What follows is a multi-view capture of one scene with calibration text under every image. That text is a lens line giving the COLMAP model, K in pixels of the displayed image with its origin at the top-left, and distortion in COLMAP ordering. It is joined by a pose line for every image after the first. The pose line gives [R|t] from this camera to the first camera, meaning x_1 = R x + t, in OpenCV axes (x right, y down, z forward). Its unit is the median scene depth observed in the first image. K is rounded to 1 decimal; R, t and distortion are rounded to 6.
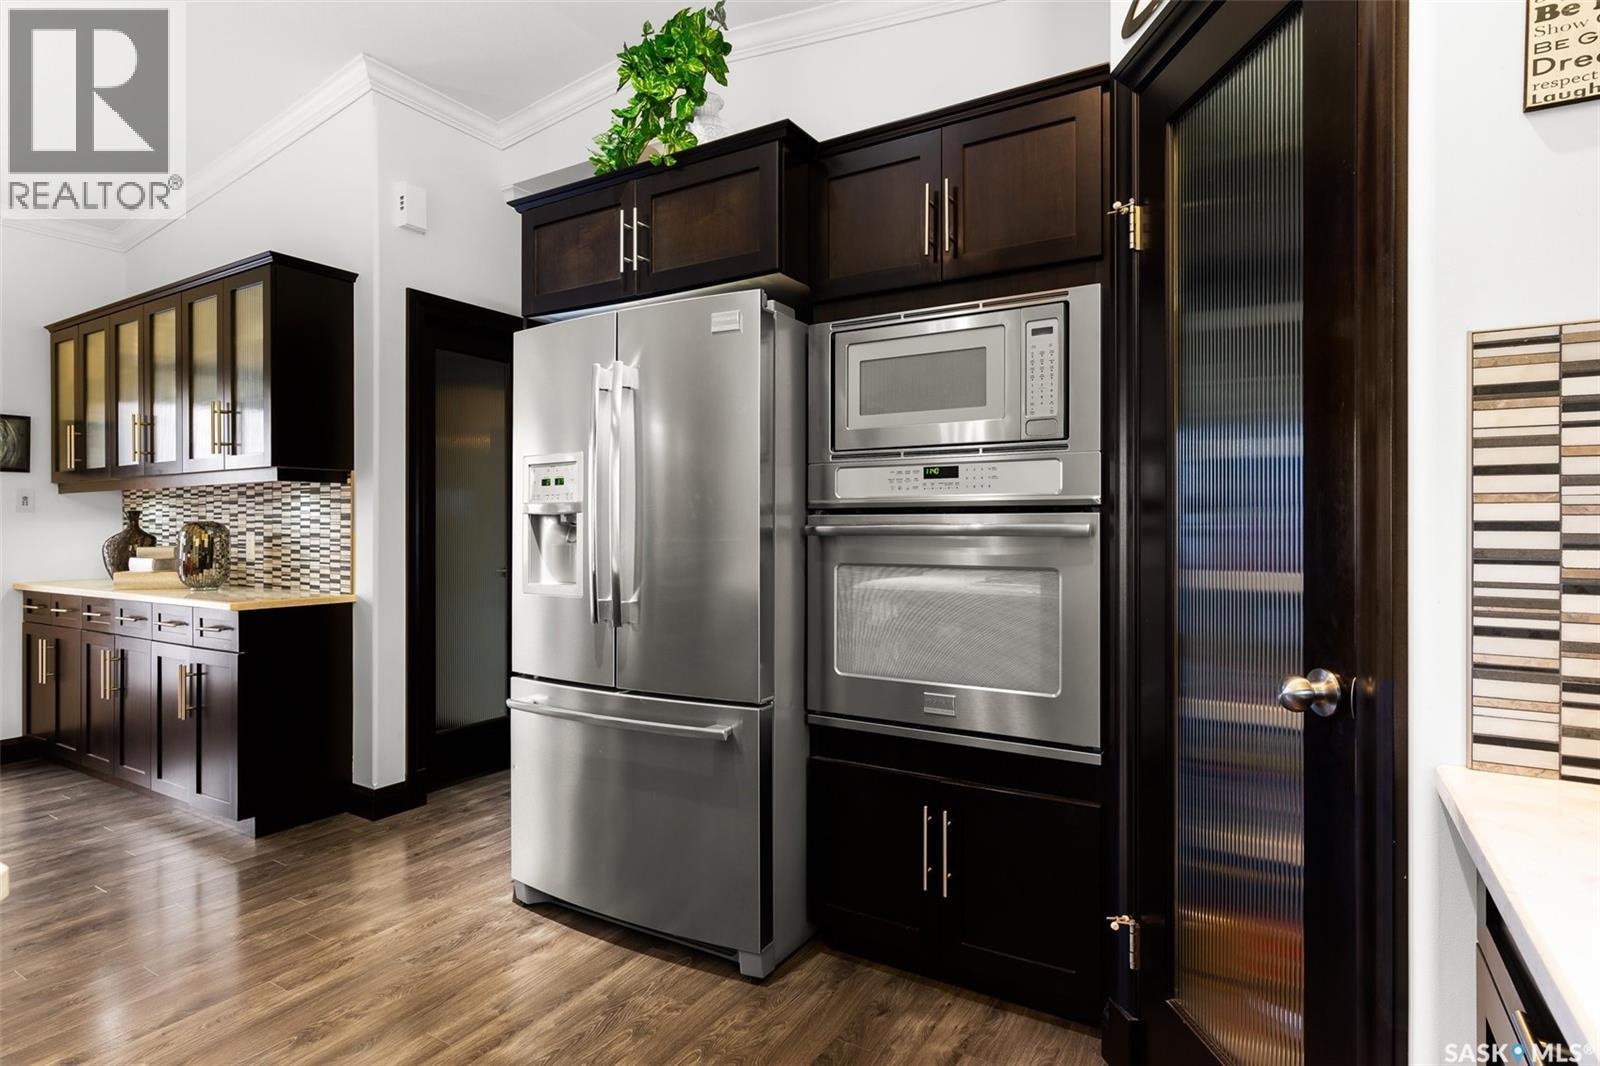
lens RADIAL K [[843.8, 0, 796.4], [0, 843.8, 527.1], [0, 0, 1]] dist [-0.001240, 0.000139]
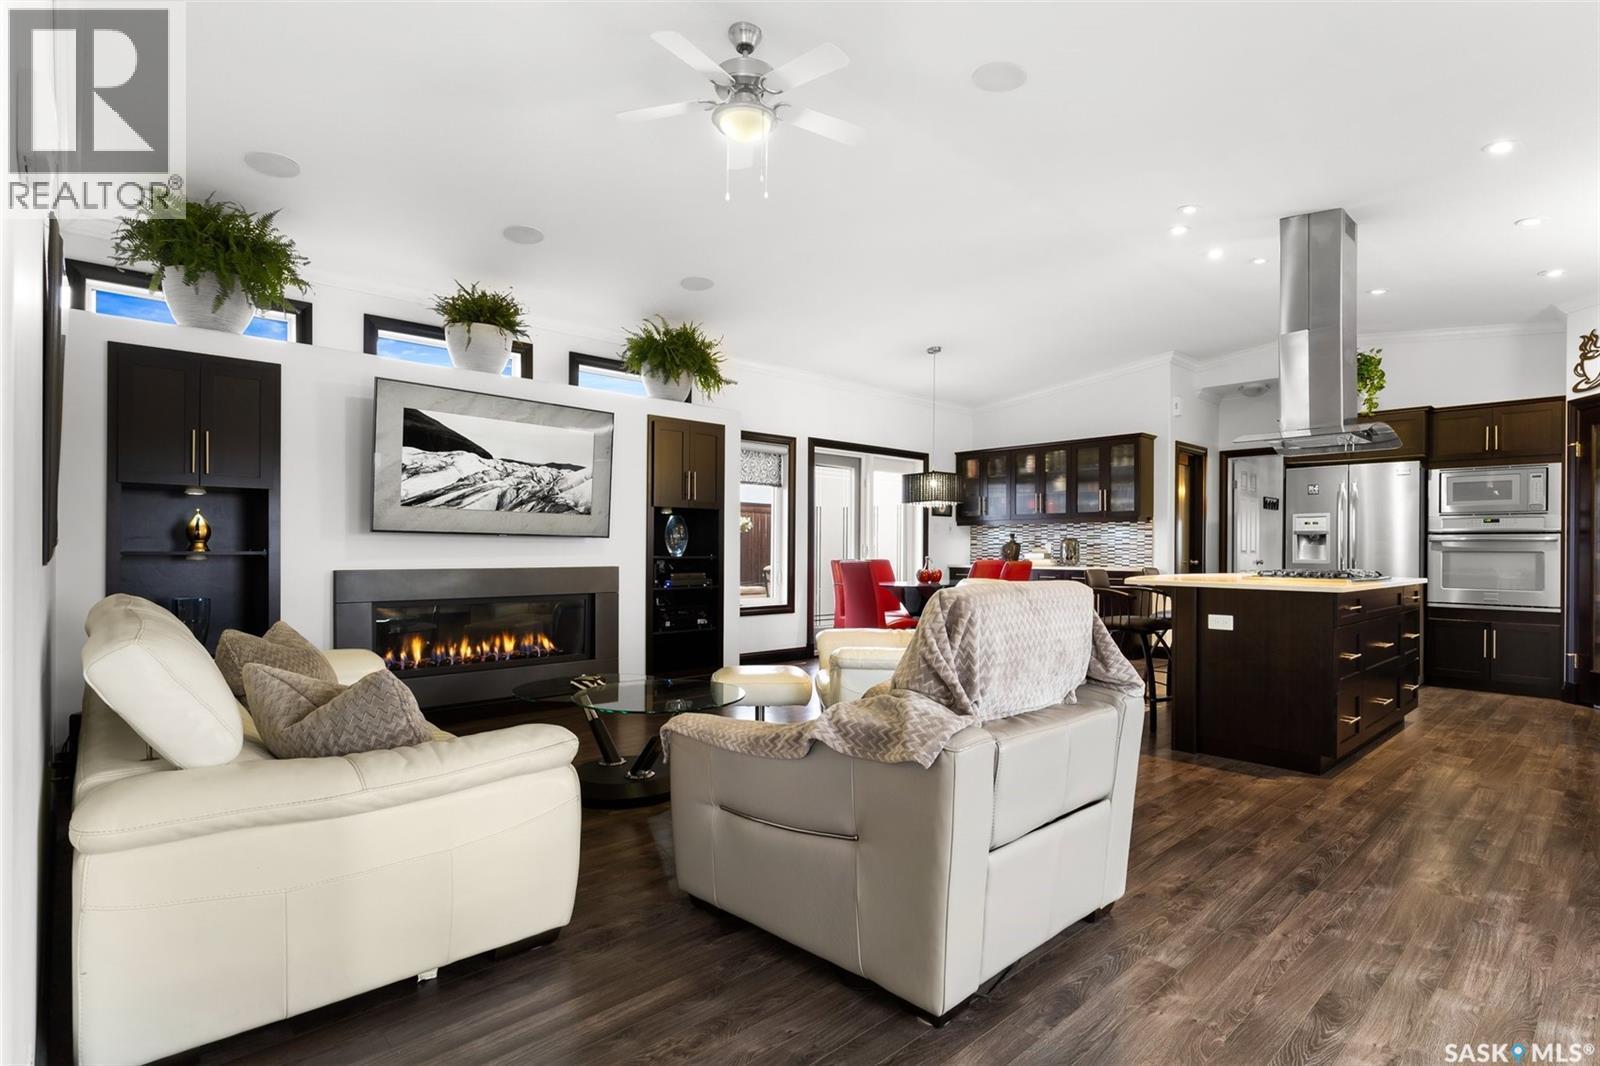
lens RADIAL K [[802.9, 0, 801.7], [0, 802.9, 543.6], [0, 0, 1]] dist [0.000793, -0.000141]
pose [[0.963572, 0.003069, -0.267430, -1.465214], [-0.004667, 0.999975, -0.005342, 0.044889], [0.267407, 0.006396, 0.963562, -2.478938]]
